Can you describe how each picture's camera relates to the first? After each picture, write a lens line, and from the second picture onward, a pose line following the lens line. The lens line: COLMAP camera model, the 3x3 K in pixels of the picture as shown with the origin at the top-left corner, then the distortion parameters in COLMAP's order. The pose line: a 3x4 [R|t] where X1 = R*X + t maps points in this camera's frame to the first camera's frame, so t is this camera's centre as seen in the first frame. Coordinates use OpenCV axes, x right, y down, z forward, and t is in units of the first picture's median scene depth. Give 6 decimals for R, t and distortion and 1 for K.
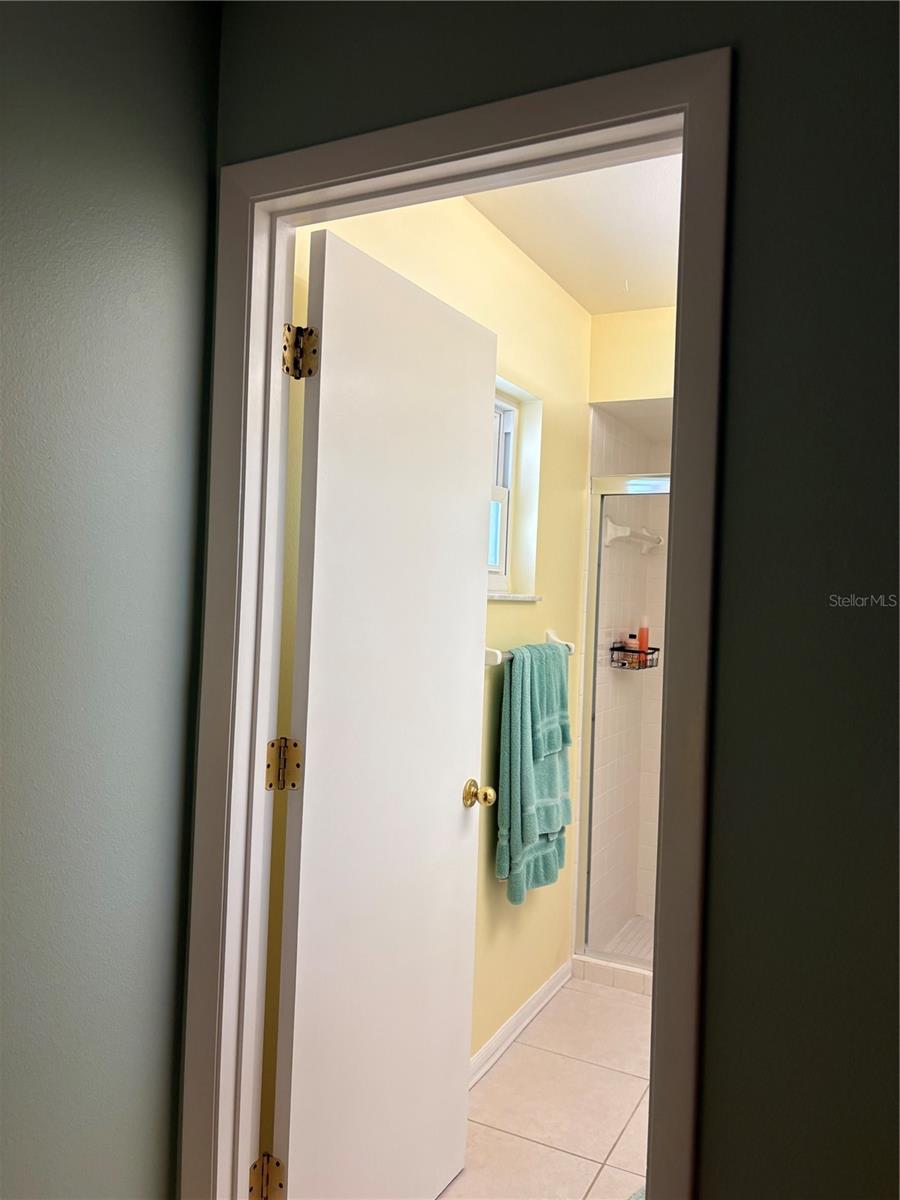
lens RADIAL K [[900.7, 0, 448.5], [0, 900.7, 590.4], [0, 0, 1]] dist [0.062667, -0.069141]
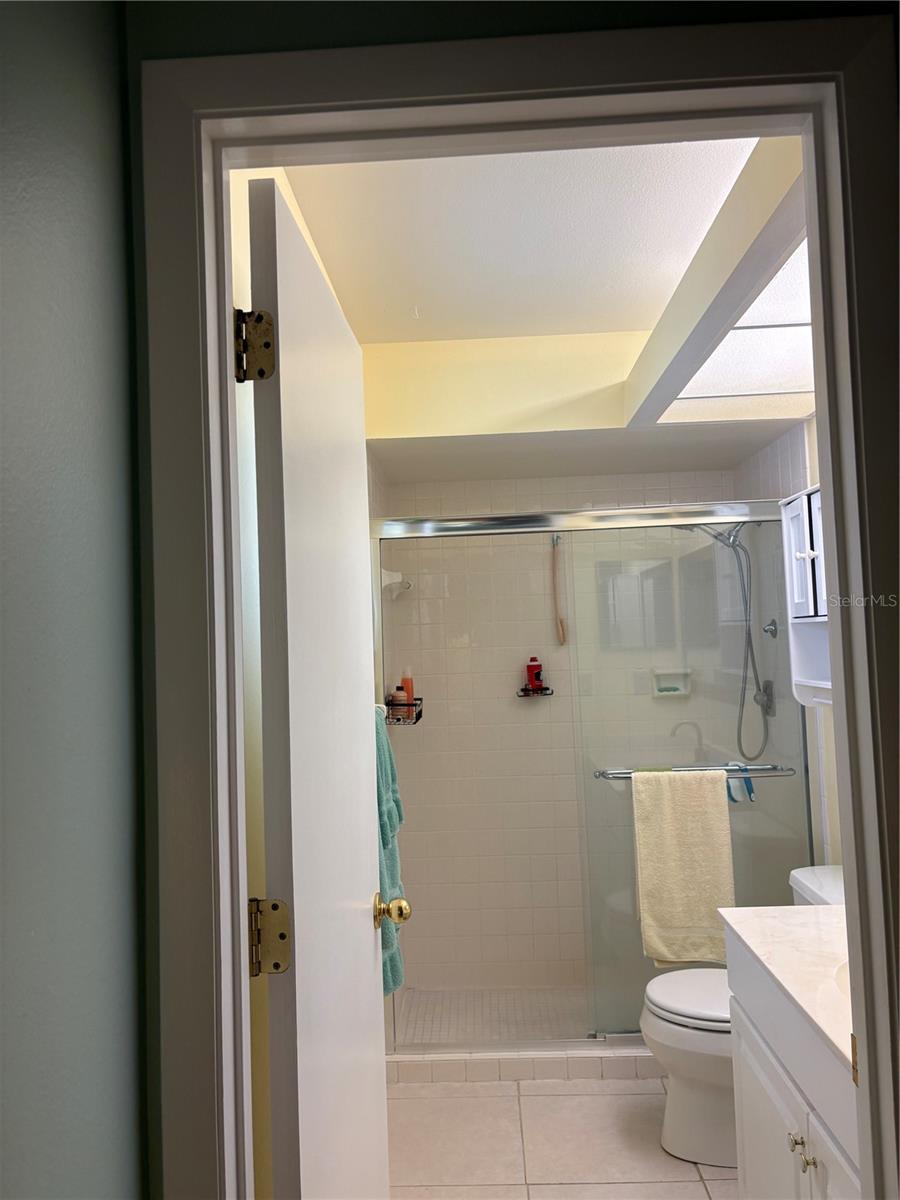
lens RADIAL K [[915.8, 0, 450.0], [0, 915.8, 600.0], [0, 0, 1]] dist [0.026977, -0.000465]
pose [[0.900158, -0.052189, 0.432425, -0.339081], [0.066937, 0.997577, -0.018943, -0.040649], [-0.430389, 0.045997, 0.901471, 0.295972]]
